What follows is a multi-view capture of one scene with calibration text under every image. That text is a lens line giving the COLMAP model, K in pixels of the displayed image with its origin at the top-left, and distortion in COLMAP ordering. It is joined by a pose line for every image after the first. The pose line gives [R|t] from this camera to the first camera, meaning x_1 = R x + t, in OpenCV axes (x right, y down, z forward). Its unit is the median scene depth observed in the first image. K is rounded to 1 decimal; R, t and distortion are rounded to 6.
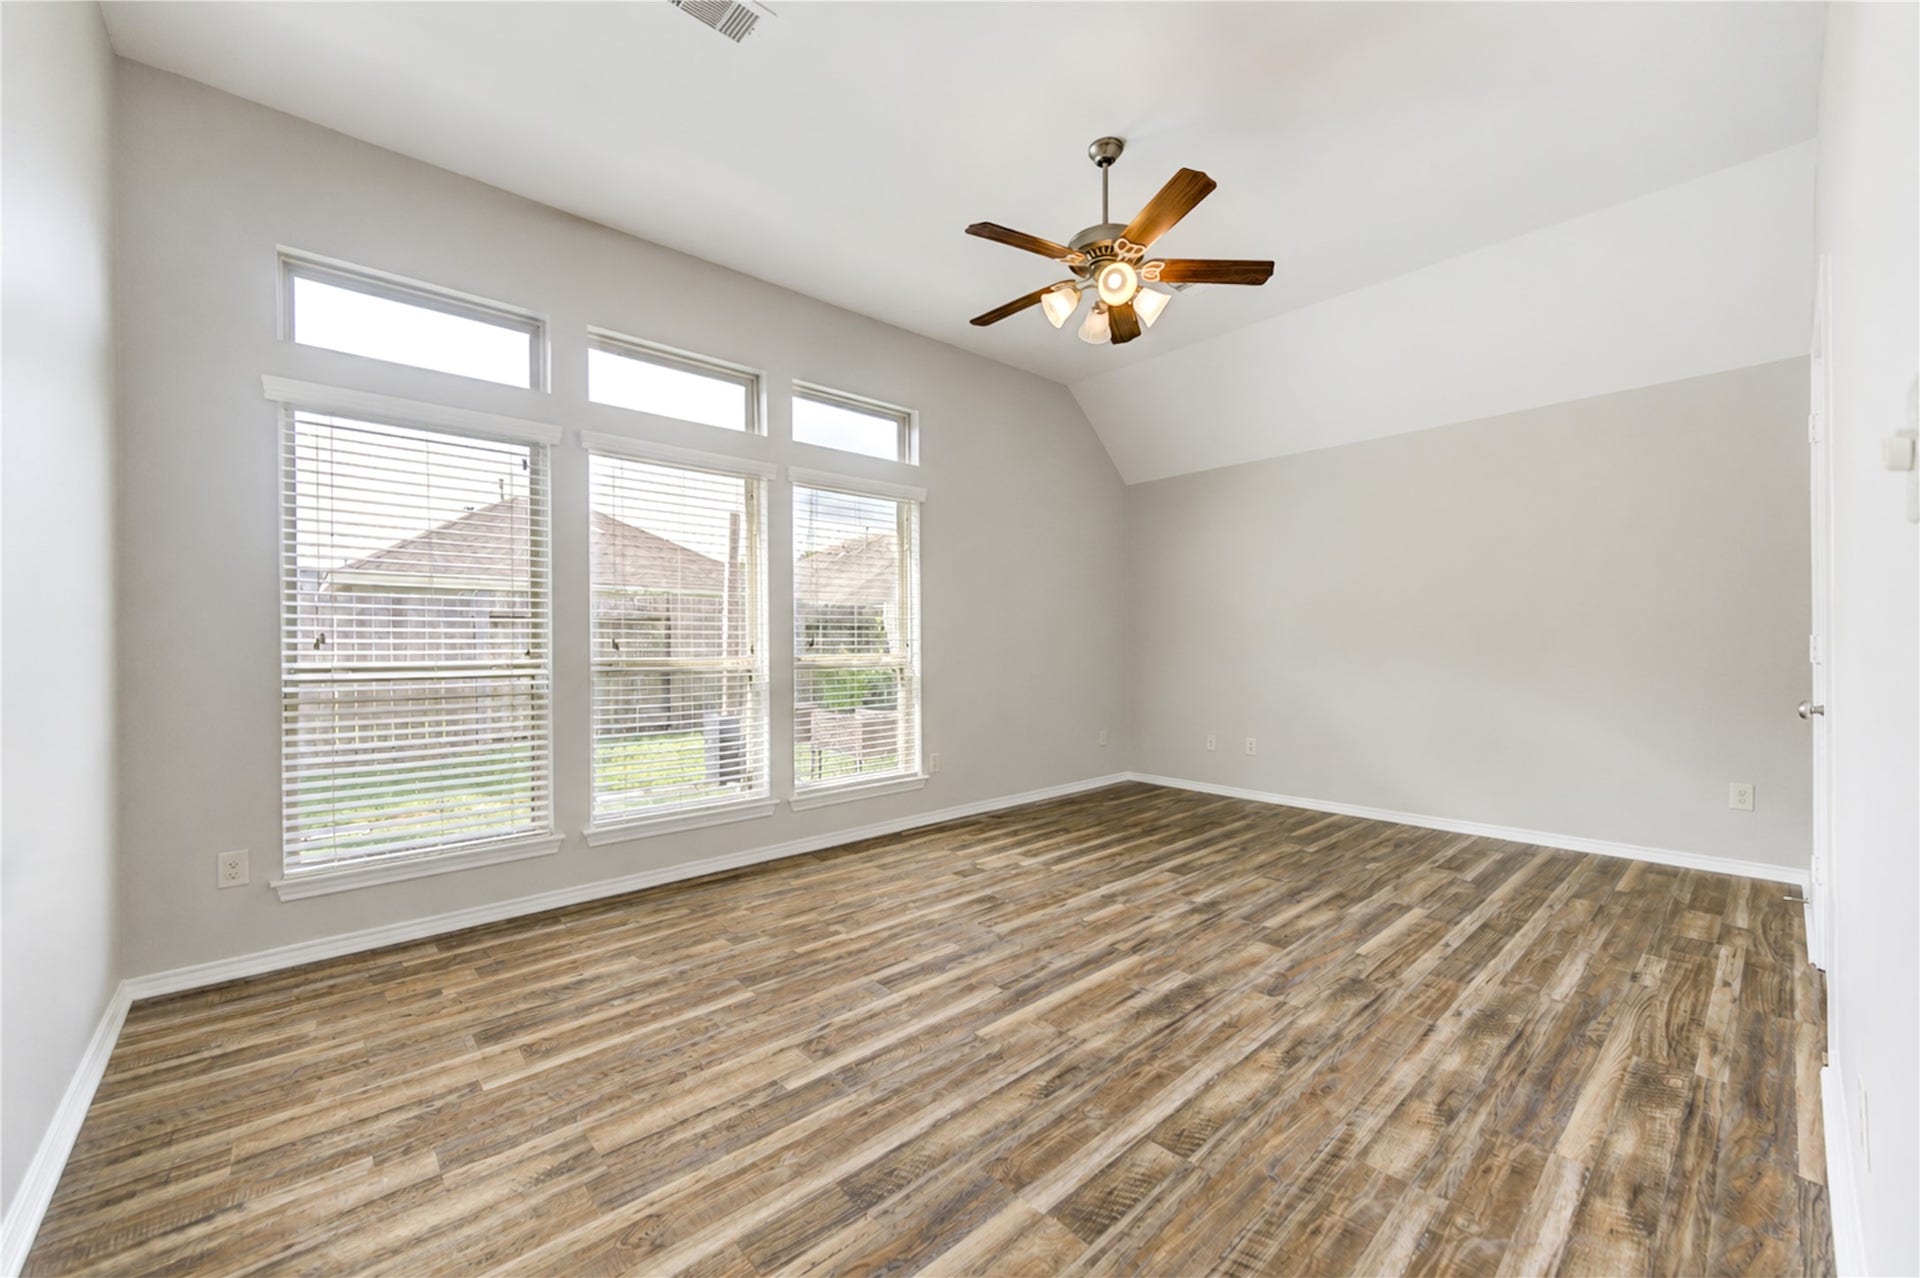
lens RADIAL K [[757.1, 0, 971.3], [0, 757.1, 640.5], [0, 0, 1]] dist [0.010442, 0.000128]
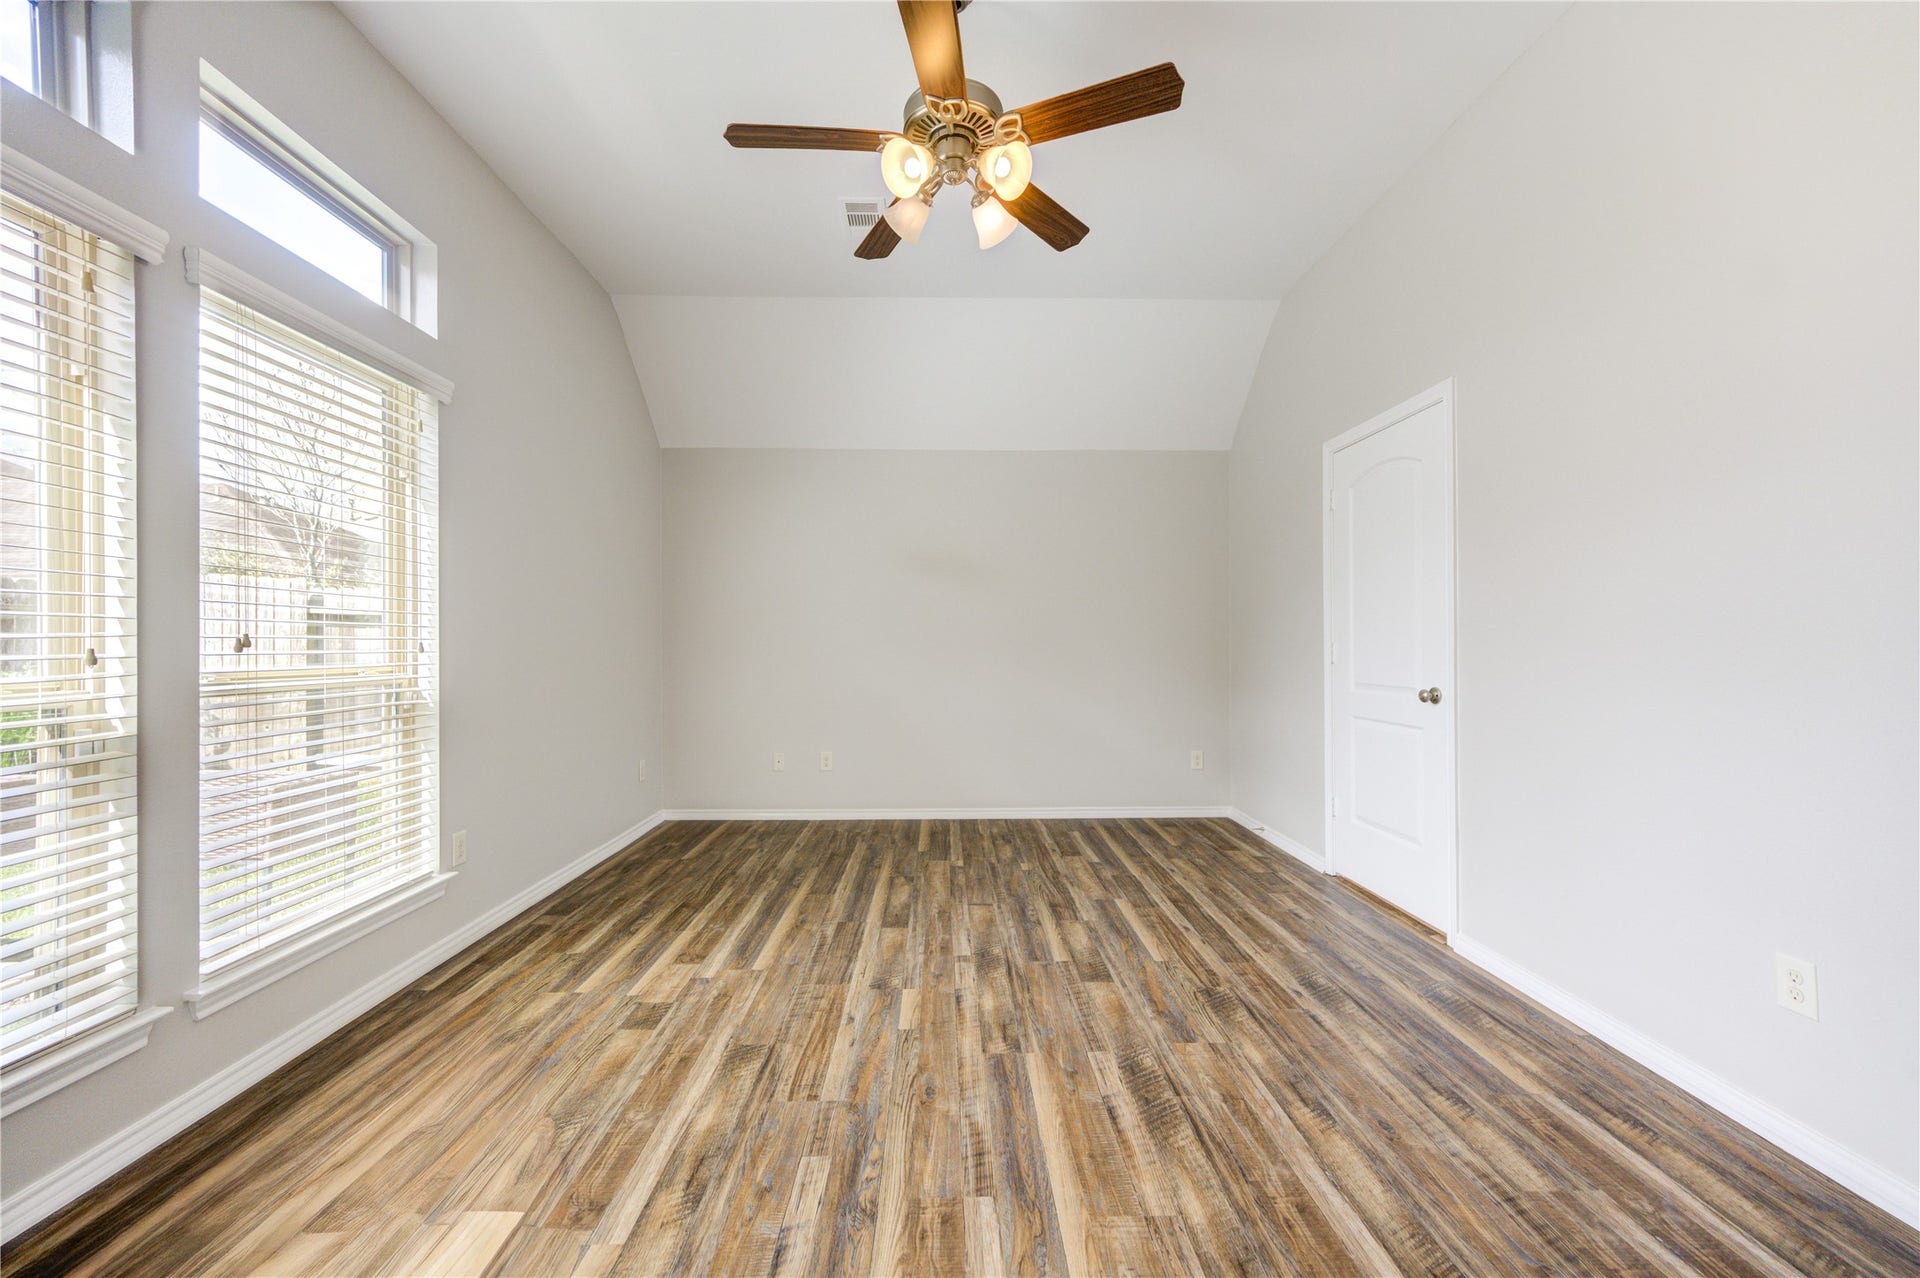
lens RADIAL K [[768.2, 0, 960.0], [0, 768.2, 639.0], [0, 0, 1]] dist [0.012327, -0.000100]
pose [[0.665811, 0.009514, 0.746060, -0.375272], [-0.004019, 0.999950, -0.009164, 0.003197], [-0.746110, 0.003103, 0.665816, 0.481831]]
